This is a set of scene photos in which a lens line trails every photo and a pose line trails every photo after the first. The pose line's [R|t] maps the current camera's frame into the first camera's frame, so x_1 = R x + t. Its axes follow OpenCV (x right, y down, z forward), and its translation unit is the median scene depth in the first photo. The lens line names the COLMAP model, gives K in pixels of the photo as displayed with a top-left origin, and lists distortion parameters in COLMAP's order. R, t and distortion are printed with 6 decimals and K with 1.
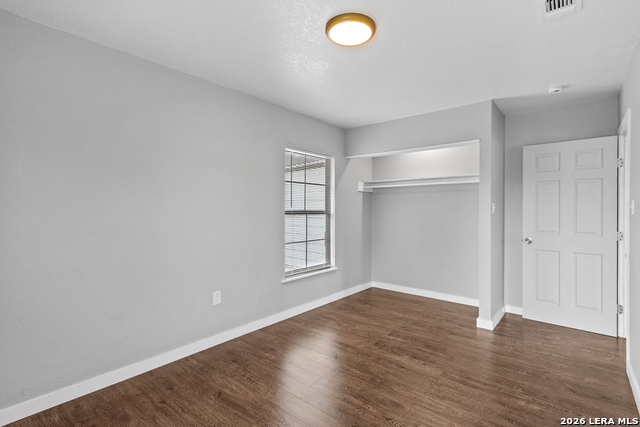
lens RADIAL K [[305.6, 0, 335.3], [0, 305.6, 211.5], [0, 0, 1]] dist [0.000101, -0.000960]
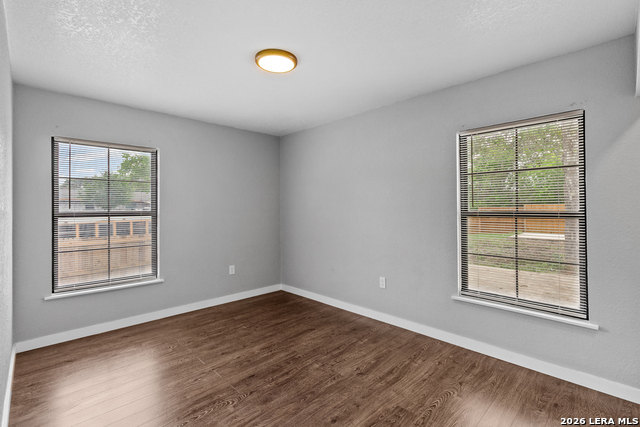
lens RADIAL K [[295.2, 0, 319.3], [0, 295.2, 209.4], [0, 0, 1]] dist [0.004980, 0.000297]
pose [[-0.129444, 0.000767, -0.991586, 0.759836], [-0.004542, 0.999989, 0.001366, -0.008041], [0.991576, 0.004680, -0.129439, 0.851021]]
